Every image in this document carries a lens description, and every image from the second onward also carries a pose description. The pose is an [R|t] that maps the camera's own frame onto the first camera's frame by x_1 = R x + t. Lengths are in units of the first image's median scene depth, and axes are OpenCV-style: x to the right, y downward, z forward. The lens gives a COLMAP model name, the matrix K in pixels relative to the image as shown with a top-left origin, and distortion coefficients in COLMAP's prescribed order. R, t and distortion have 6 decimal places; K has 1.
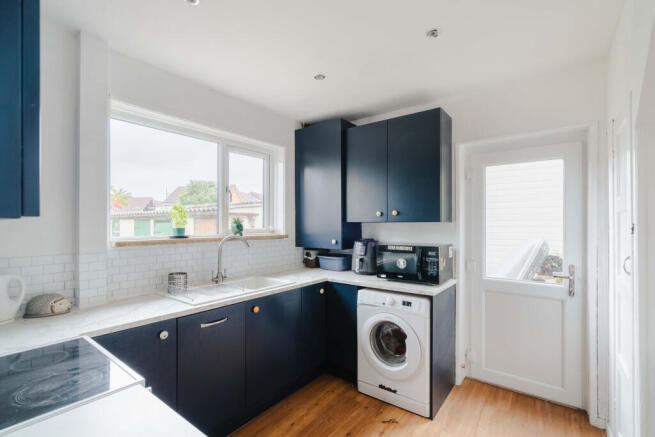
lens RADIAL K [[302.7, 0, 328.9], [0, 302.7, 225.8], [0, 0, 1]] dist [0.002545, 0.000451]
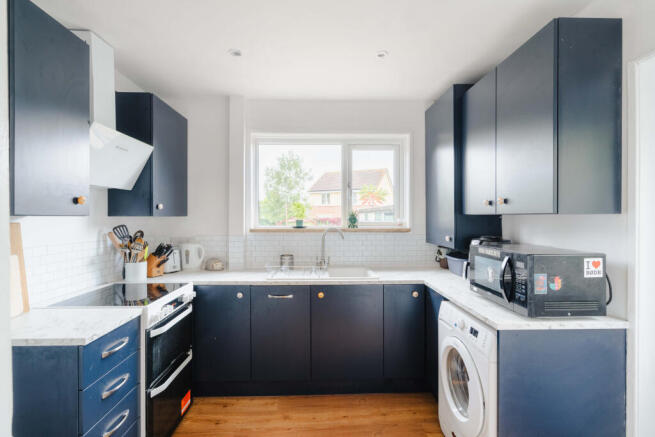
lens RADIAL K [[311.8, 0, 327.5], [0, 311.8, 218.5], [0, 0, 1]] dist [-0.001327, 0.000426]
pose [[0.618762, 0.005345, -0.785560, 0.583035], [-0.002668, 0.999985, 0.004702, -0.005534], [0.785574, -0.000814, 0.618767, 0.281894]]
